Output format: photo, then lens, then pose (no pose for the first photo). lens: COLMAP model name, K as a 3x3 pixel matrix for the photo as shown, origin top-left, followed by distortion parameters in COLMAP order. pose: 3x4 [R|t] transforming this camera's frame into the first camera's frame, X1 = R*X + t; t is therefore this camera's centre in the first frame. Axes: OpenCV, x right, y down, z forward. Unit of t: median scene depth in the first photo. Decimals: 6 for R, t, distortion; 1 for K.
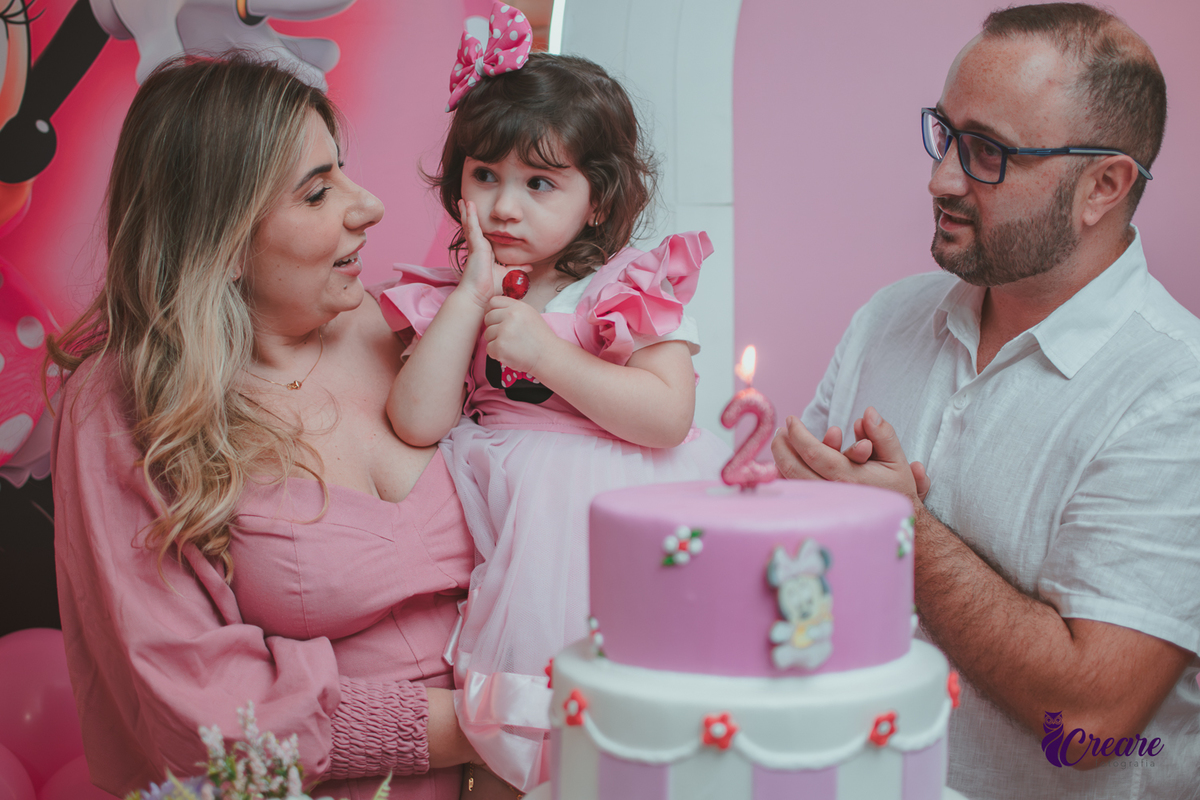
lens RADIAL K [[1934.6, 0, 610.5], [0, 1934.6, 381.5], [0, 0, 1]] dist [-0.145071, 0.000000]
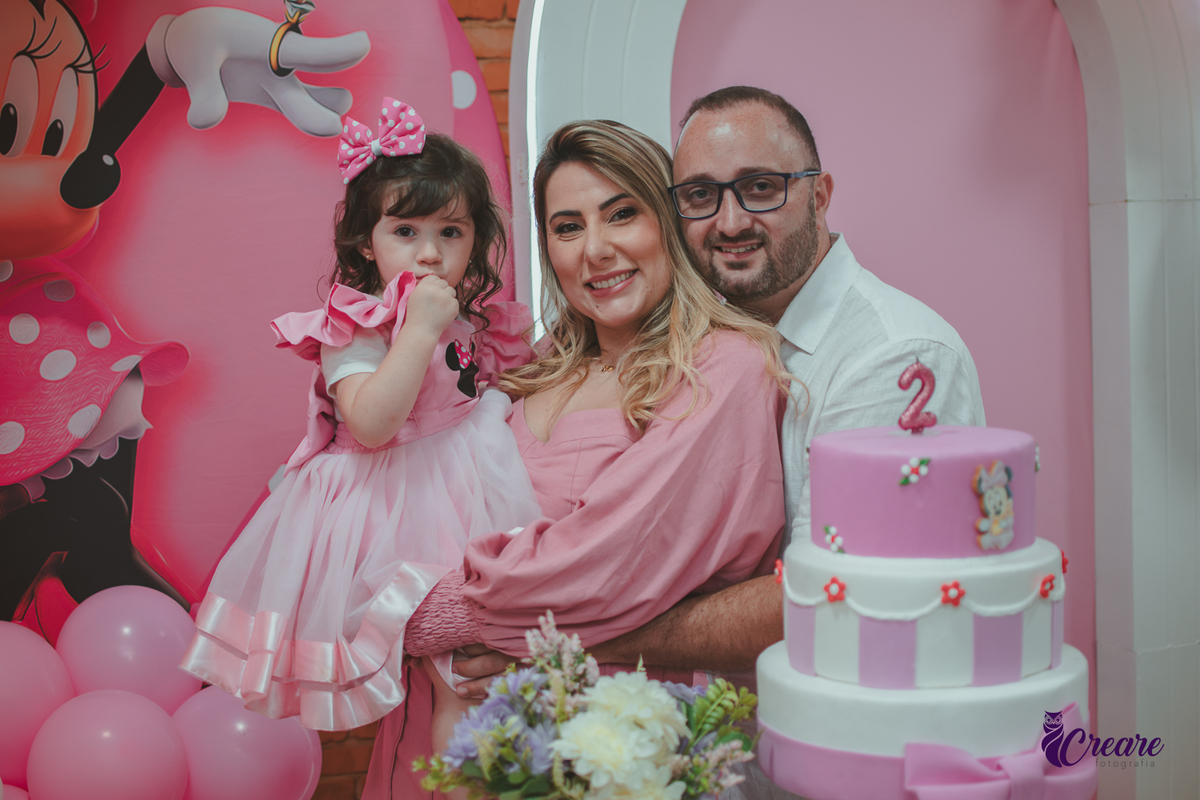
lens RADIAL K [[1765.9, 0, 588.1], [0, 1765.9, 363.4], [0, 0, 1]] dist [-0.146130, 0.000000]
pose [[0.966555, -0.031334, 0.254537, -0.495885], [0.030455, 0.999509, 0.007397, -0.012130], [-0.254644, 0.000602, 0.967035, -0.203472]]
